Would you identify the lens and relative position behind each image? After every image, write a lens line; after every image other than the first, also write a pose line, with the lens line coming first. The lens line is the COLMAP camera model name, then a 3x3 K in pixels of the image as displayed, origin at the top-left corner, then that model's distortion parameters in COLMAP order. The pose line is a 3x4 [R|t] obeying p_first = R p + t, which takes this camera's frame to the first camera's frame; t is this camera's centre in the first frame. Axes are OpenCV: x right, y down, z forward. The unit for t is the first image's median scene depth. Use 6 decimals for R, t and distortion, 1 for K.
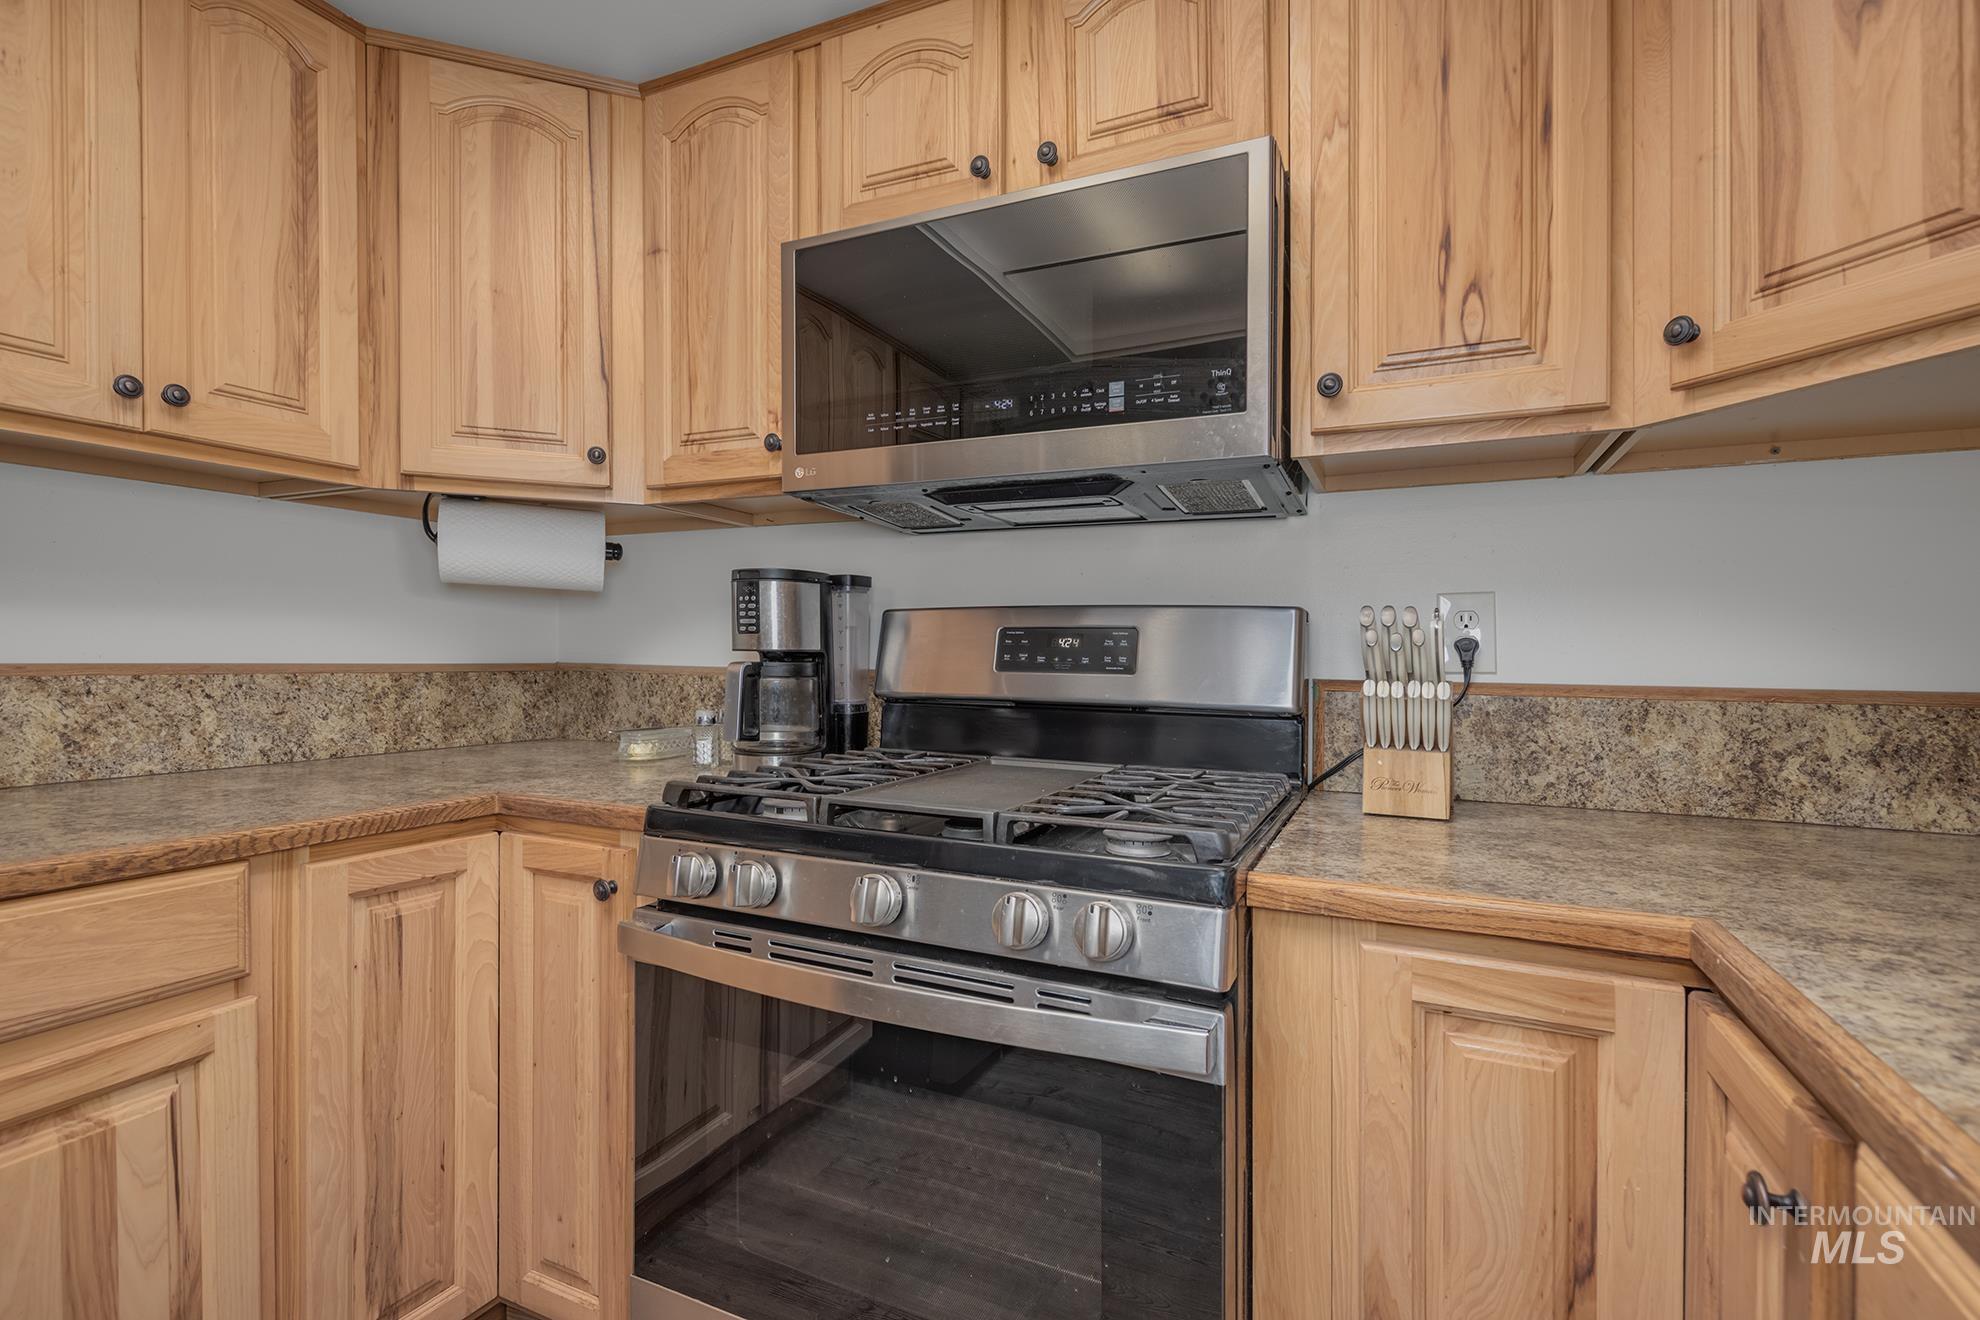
lens RADIAL K [[890.7, 0, 996.4], [0, 890.7, 657.1], [0, 0, 1]] dist [-0.000779, 0.000021]
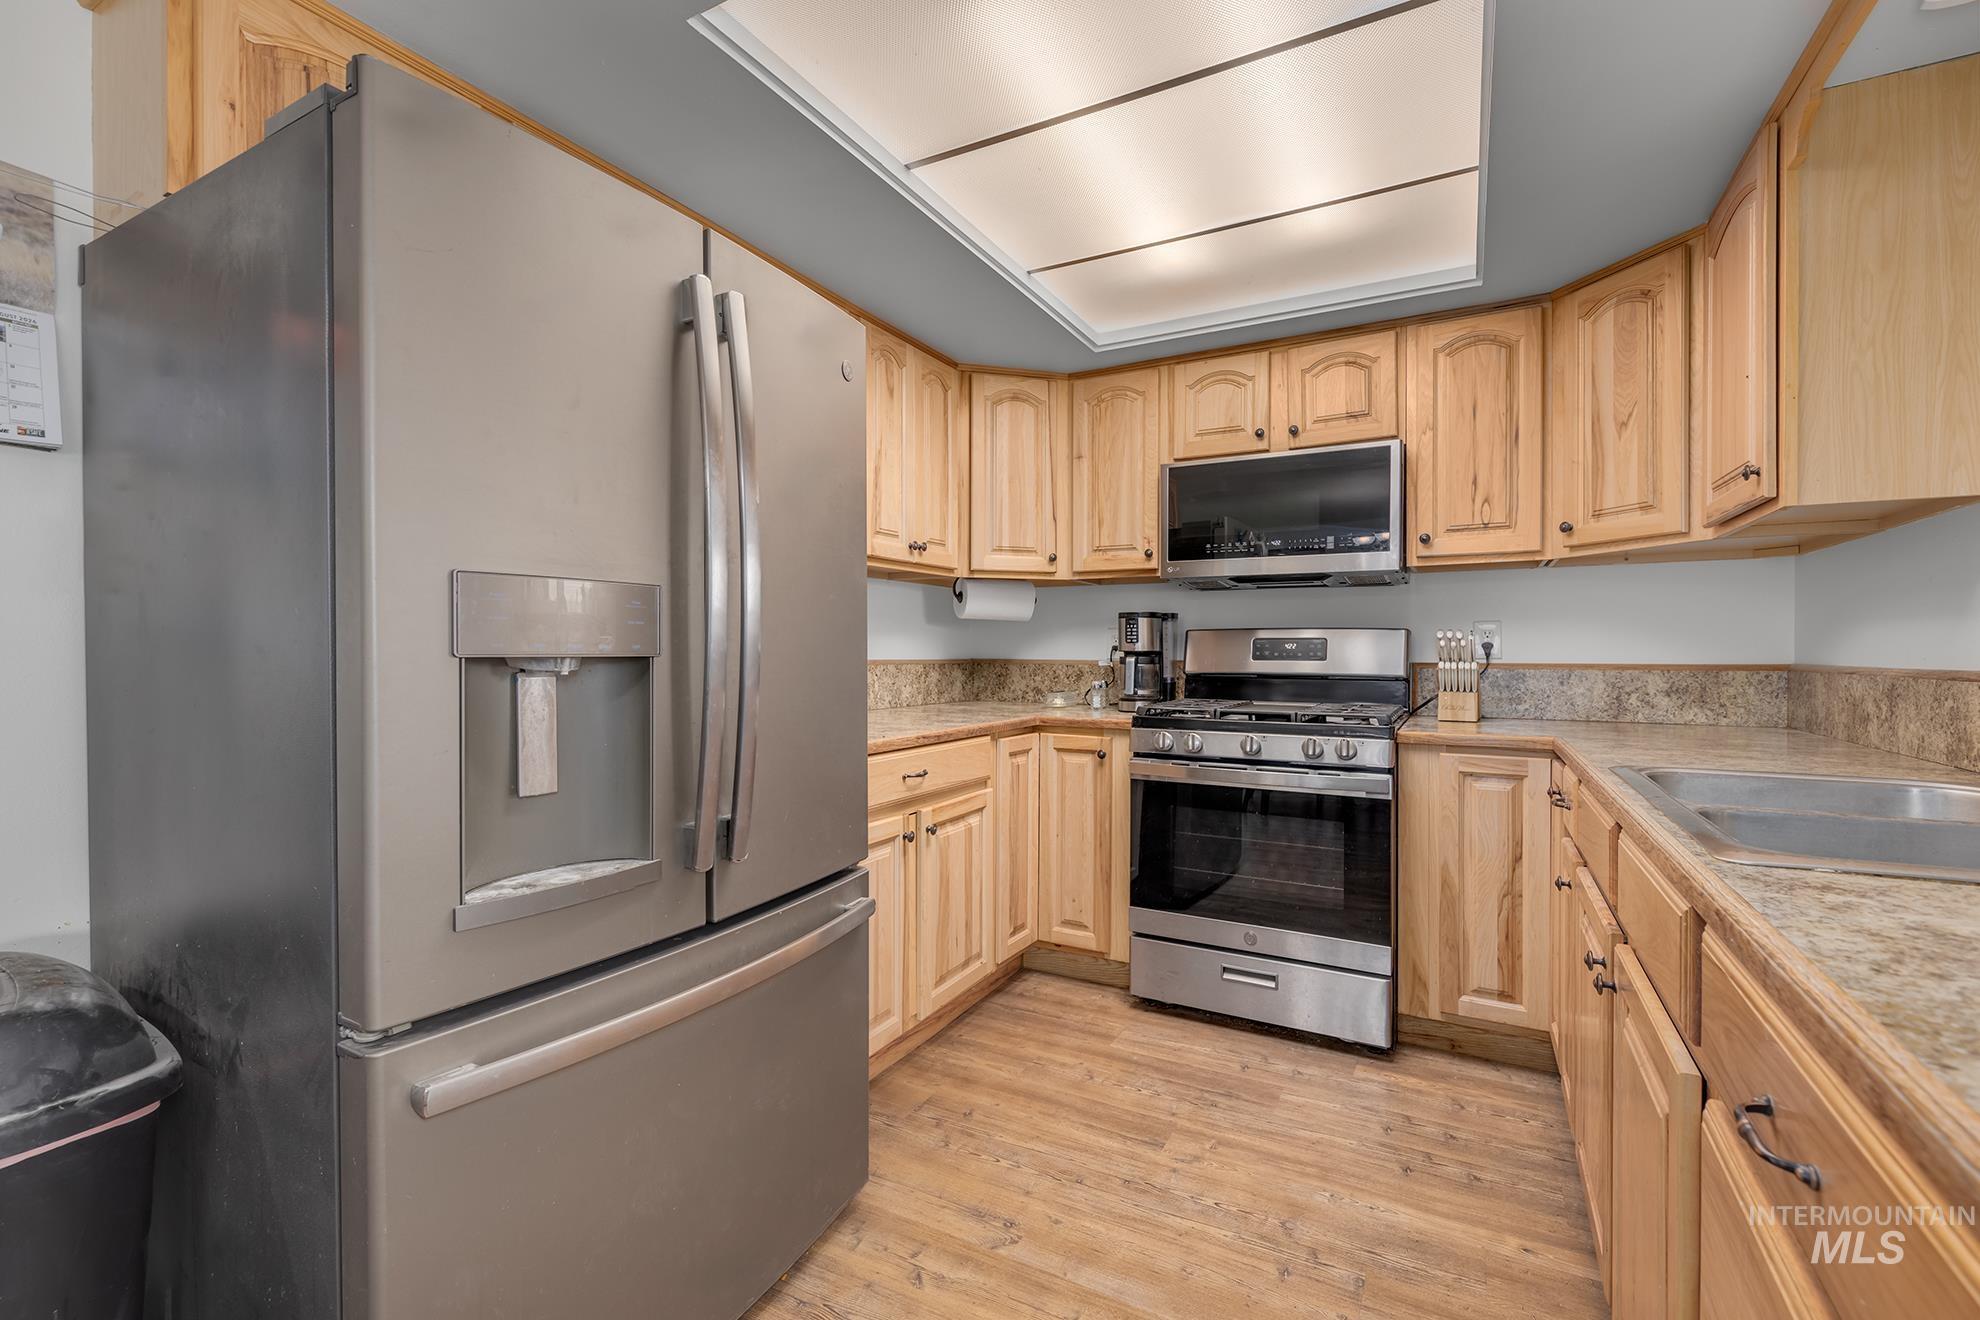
lens RADIAL K [[852.1, 0, 992.3], [0, 852.1, 670.8], [0, 0, 1]] dist [0.002438, 0.000055]
pose [[0.997107, -0.007922, -0.075595, -0.561312], [0.009477, 0.999750, 0.020233, -0.006272], [0.075416, -0.020891, 0.996933, -1.261197]]
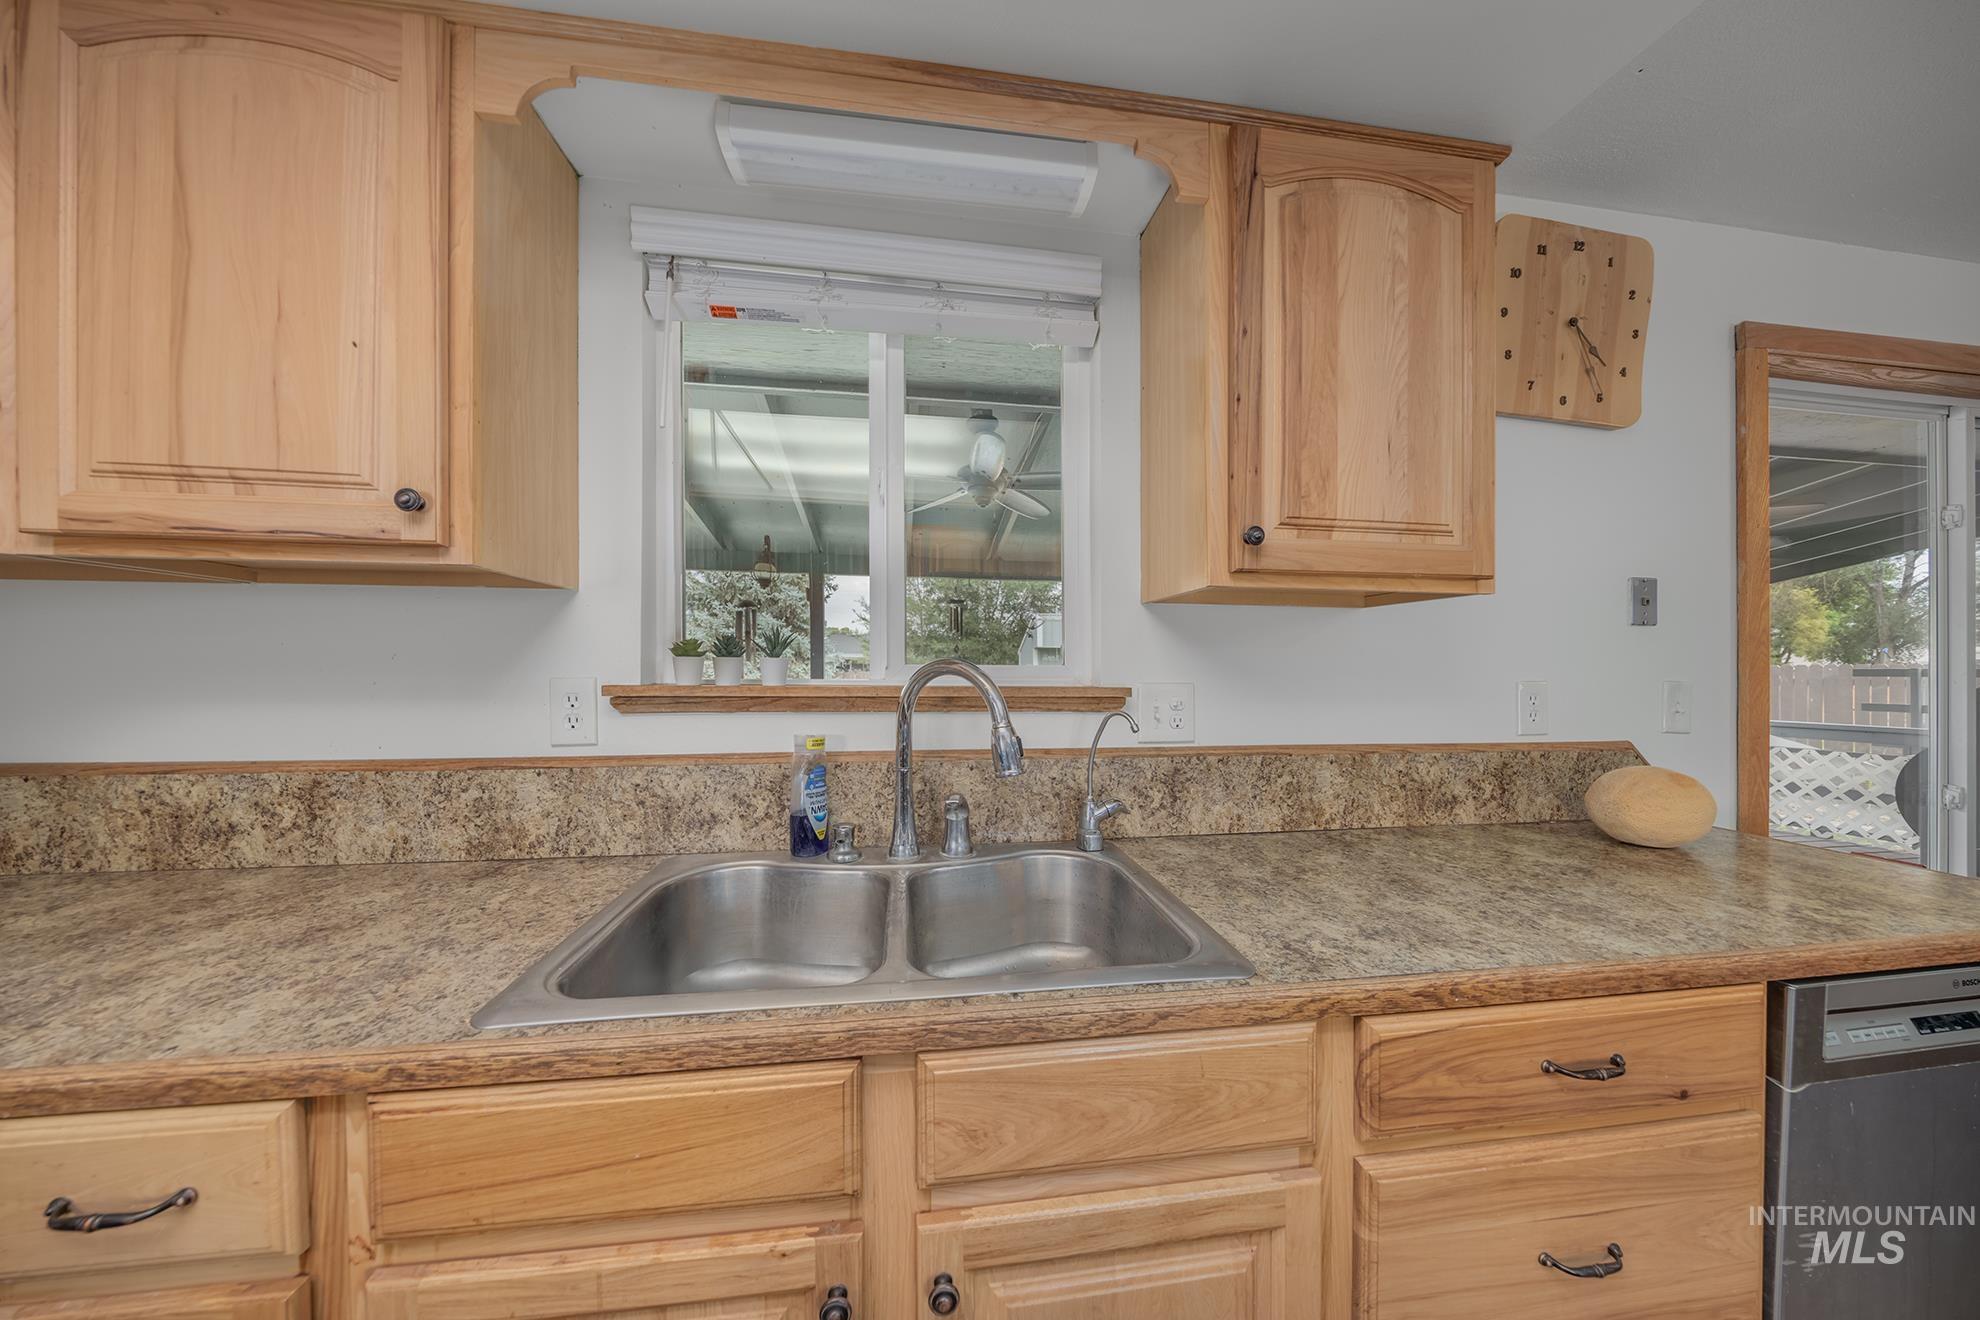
lens RADIAL K [[634.5, 0, 992.7], [0, 634.5, 663.5], [0, 0, 1]] dist [-0.006627, -0.000041]
pose [[-0.539189, -0.011343, 0.842108, -0.367122], [-0.009637, 0.999927, 0.007299, -0.116551], [-0.842130, -0.004180, -0.539259, -0.001875]]
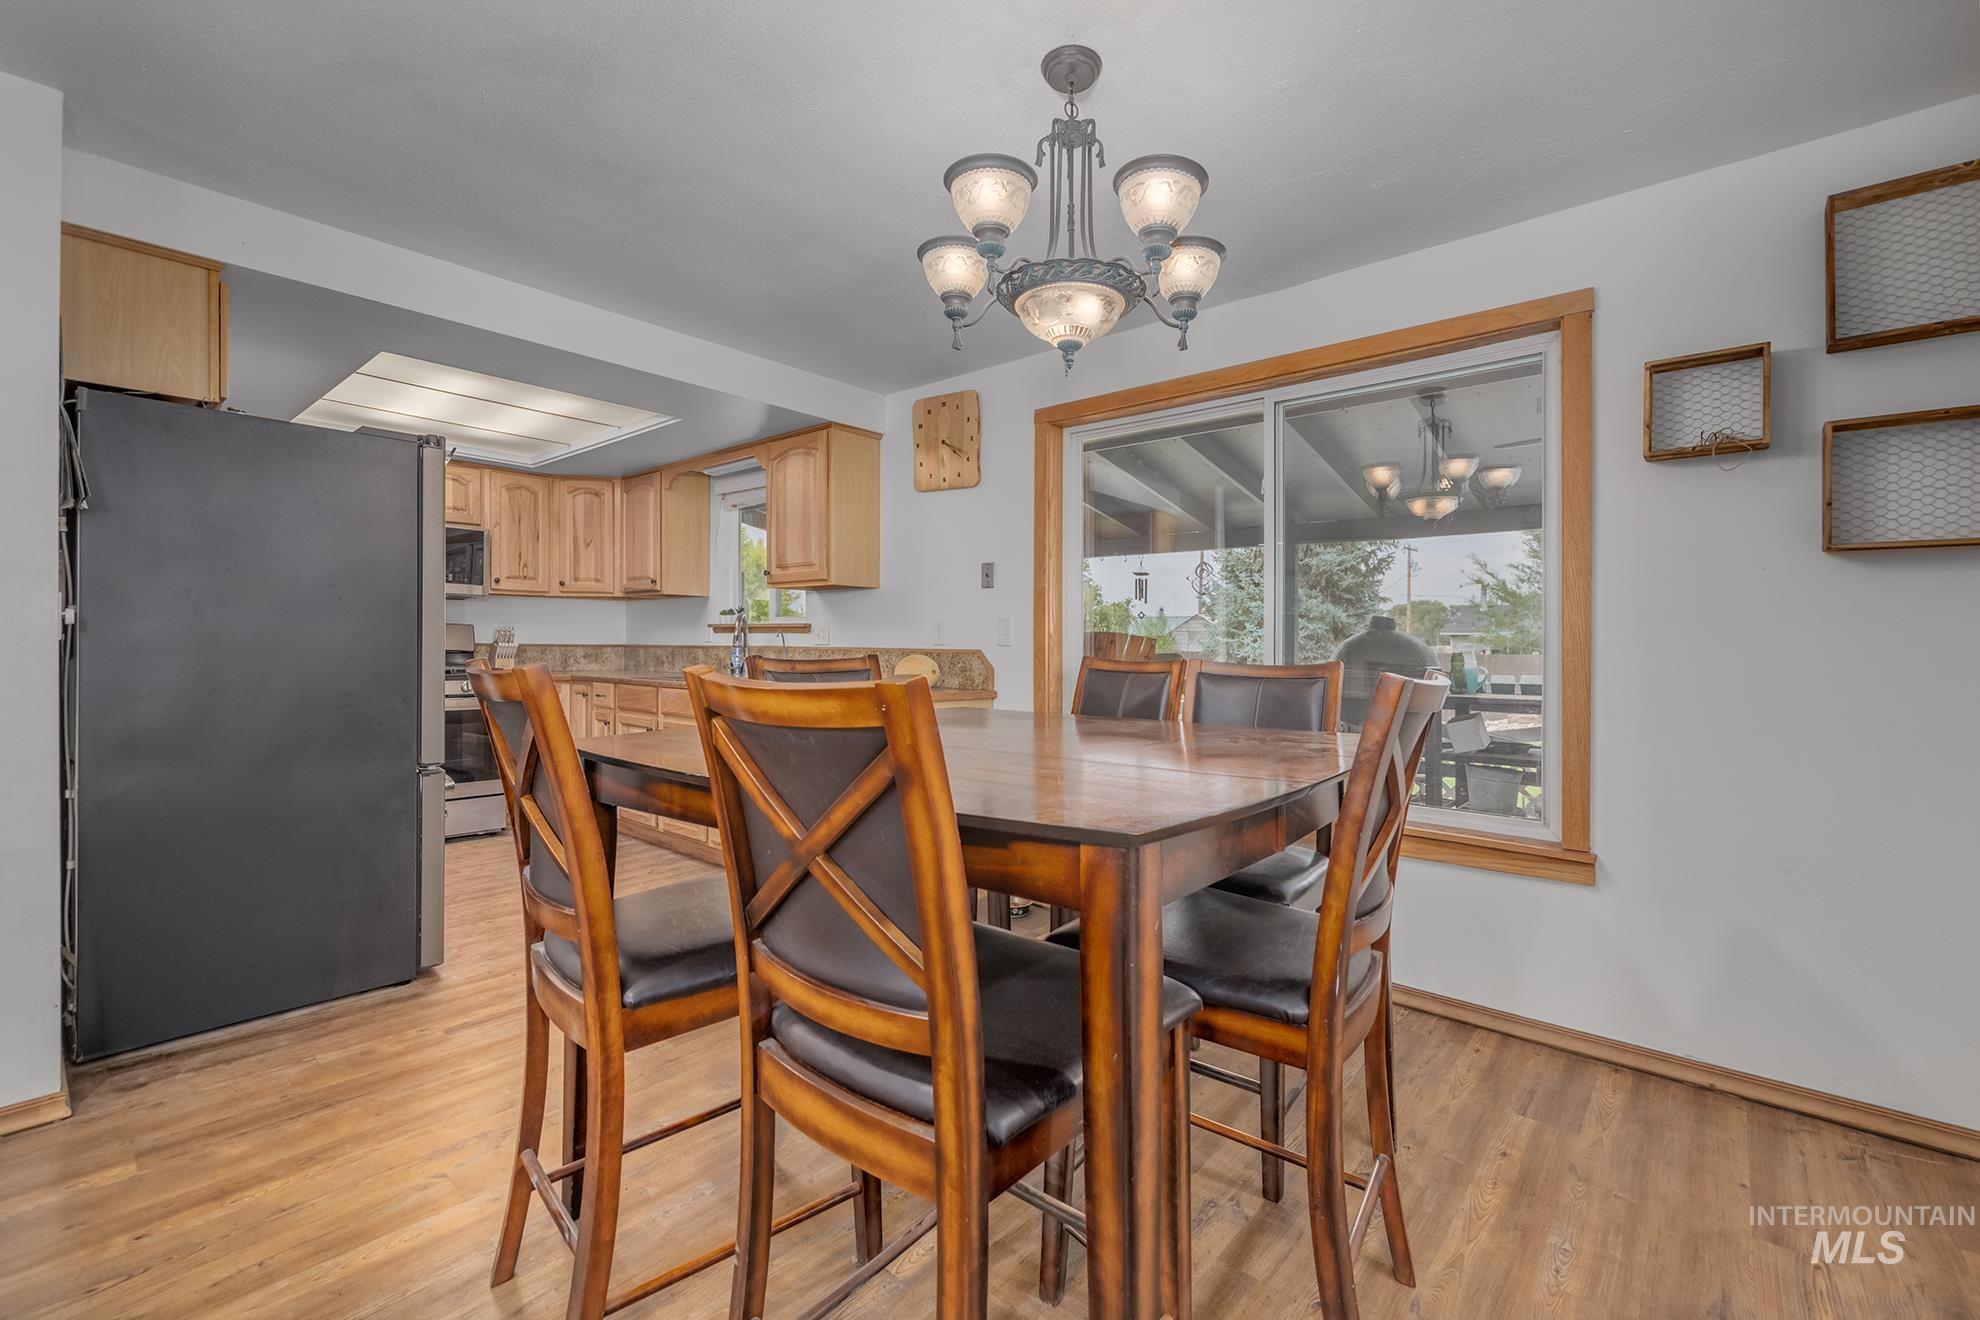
lens RADIAL K [[836.6, 0, 1006.4], [0, 836.6, 646.9], [0, 0, 1]] dist [0.002663, -0.000456]
pose [[0.276721, -0.007975, 0.960917, -2.872483], [-0.006678, 0.999925, 0.010221, -0.013265], [-0.960927, -0.009245, 0.276647, -2.582048]]
